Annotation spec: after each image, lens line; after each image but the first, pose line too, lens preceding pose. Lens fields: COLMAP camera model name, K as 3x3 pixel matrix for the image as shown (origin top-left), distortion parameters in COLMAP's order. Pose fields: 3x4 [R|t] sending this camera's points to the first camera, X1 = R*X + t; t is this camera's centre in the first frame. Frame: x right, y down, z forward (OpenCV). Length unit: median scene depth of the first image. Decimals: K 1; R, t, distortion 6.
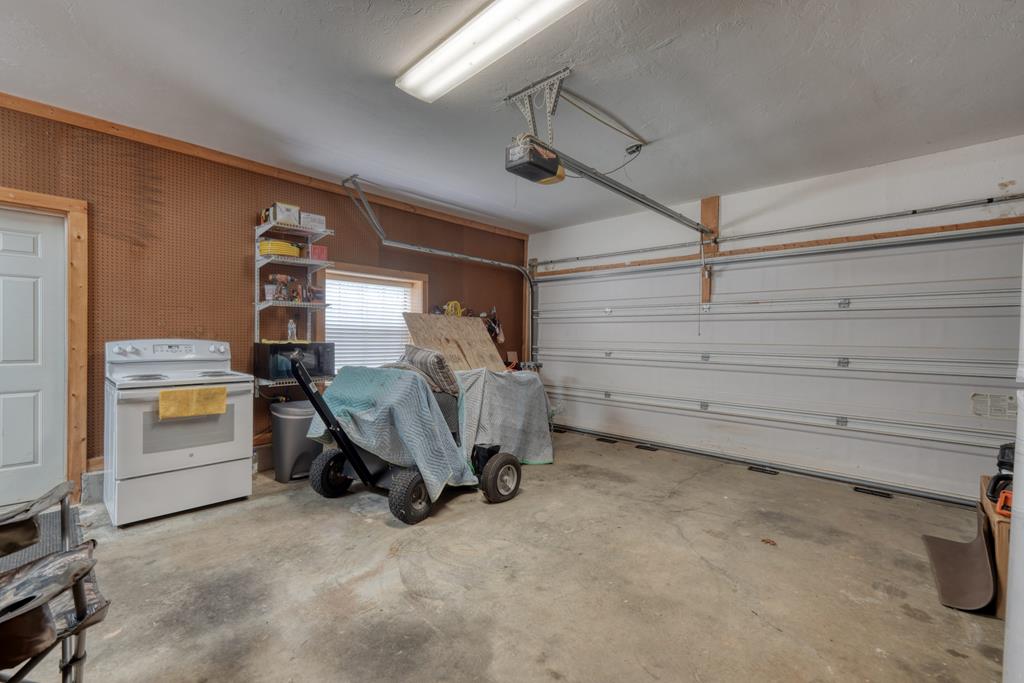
lens RADIAL K [[433.9, 0, 512.0], [0, 433.9, 341.5], [0, 0, 1]] dist [-0.007159, 0.004040]
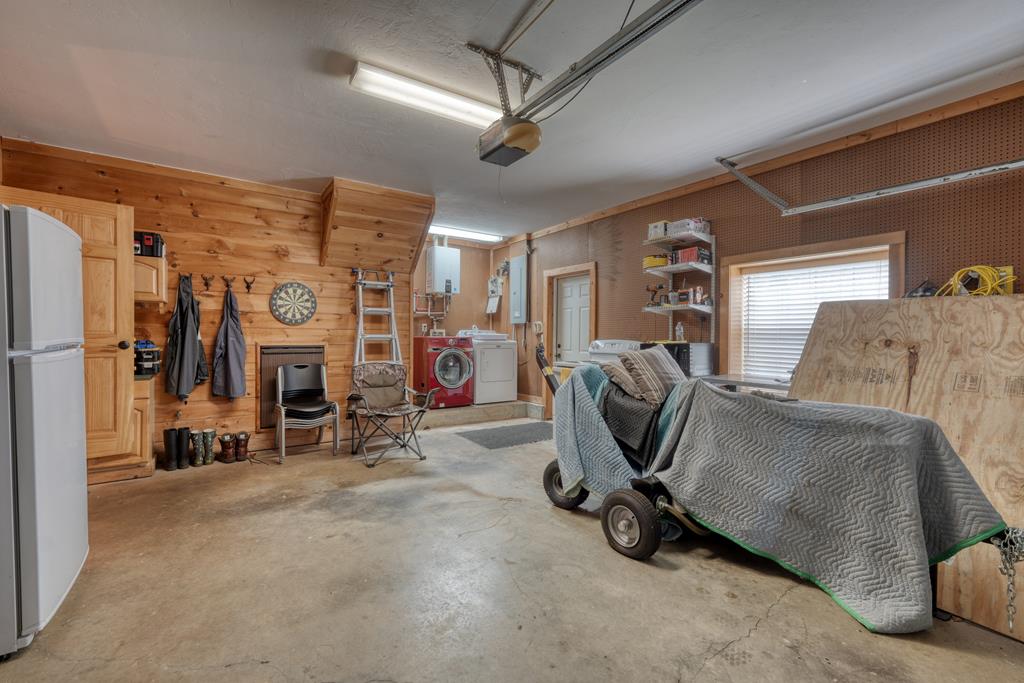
lens RADIAL K [[433.9, 0, 512.0], [0, 433.9, 341.5], [0, 0, 1]] dist [-0.007159, 0.004040]
pose [[-0.198877, 0.008033, -0.979991, 0.688695], [-0.012338, 0.999867, 0.010699, -0.008087], [0.979947, 0.014219, -0.198752, 0.861153]]
